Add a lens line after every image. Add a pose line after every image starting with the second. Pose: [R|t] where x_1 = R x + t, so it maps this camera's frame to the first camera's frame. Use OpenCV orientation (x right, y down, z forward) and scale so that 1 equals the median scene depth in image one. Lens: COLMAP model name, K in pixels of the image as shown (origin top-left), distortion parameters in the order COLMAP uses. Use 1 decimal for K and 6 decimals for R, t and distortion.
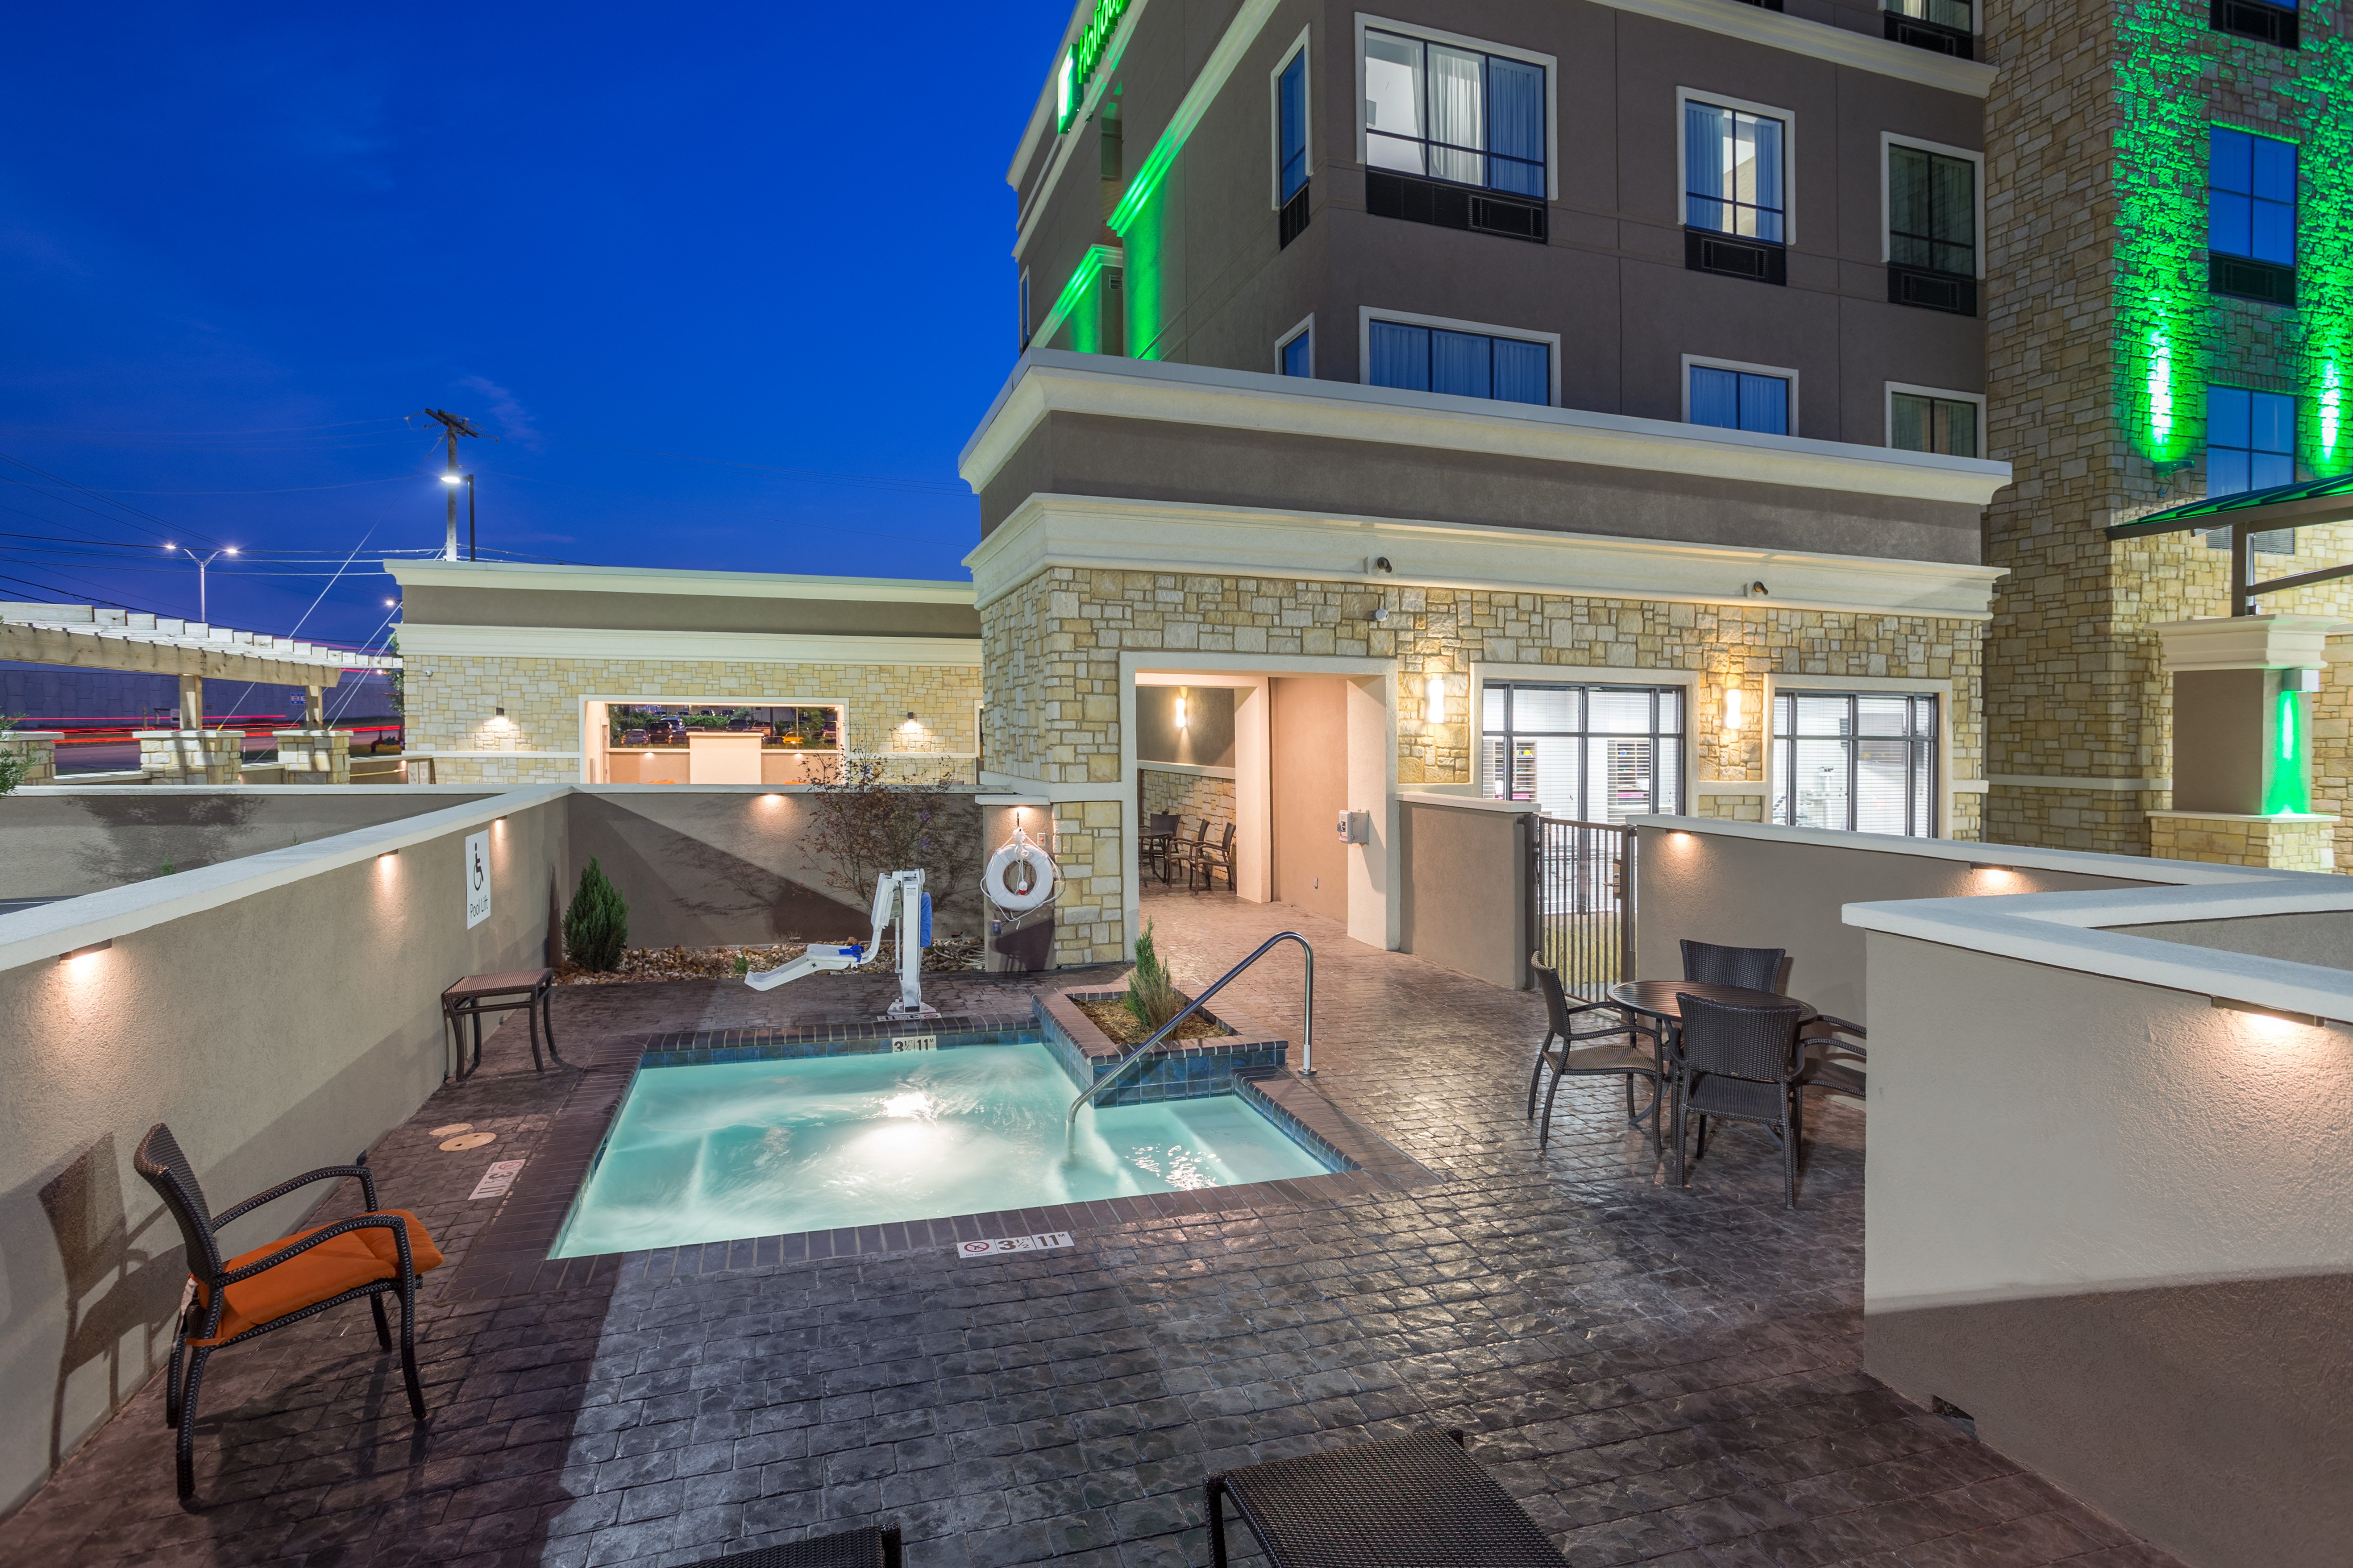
lens RADIAL K [[1165.6, 0, 1174.8], [0, 1165.6, 773.5], [0, 0, 1]] dist [-0.047049, 0.032099]
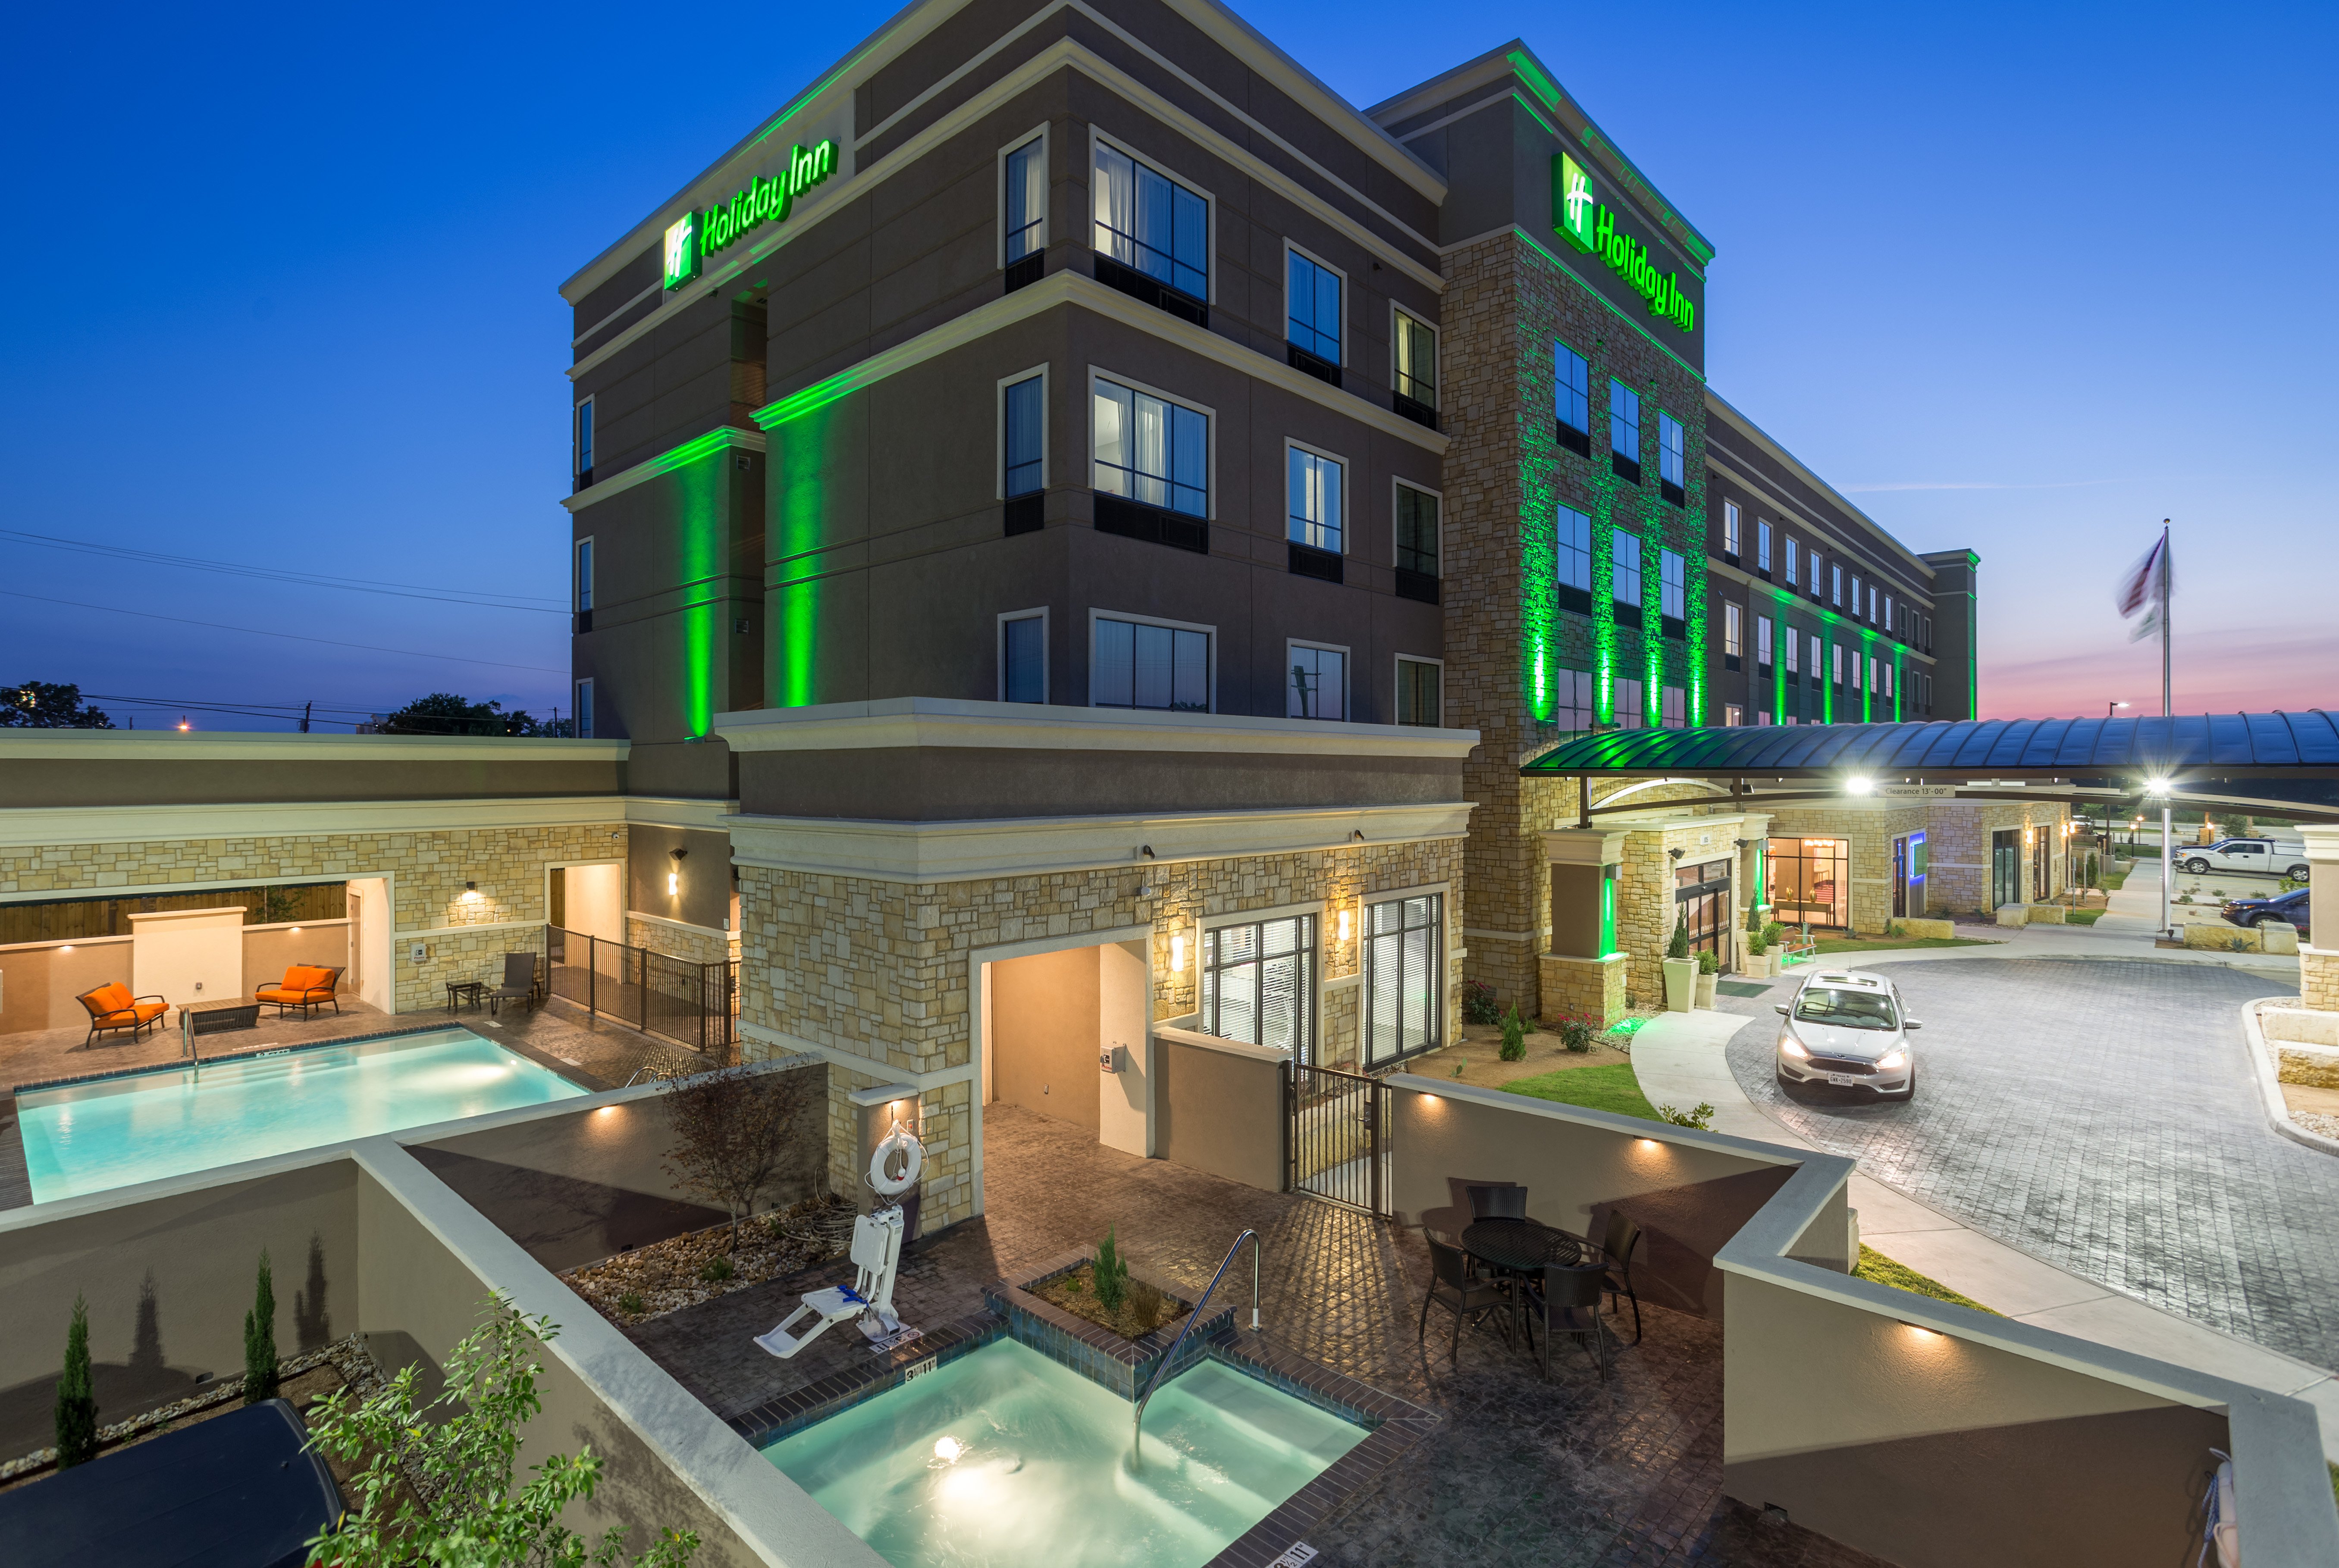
lens RADIAL K [[1158.6, 0, 1167.8], [0, 1158.6, 773.6], [0, 0, 1]] dist [-0.047049, 0.032099]
pose [[0.865263, -0.004380, 0.501299, -0.360731], [0.011879, 0.999860, -0.011767, -0.211853], [-0.501178, 0.016136, 0.865194, -0.071588]]
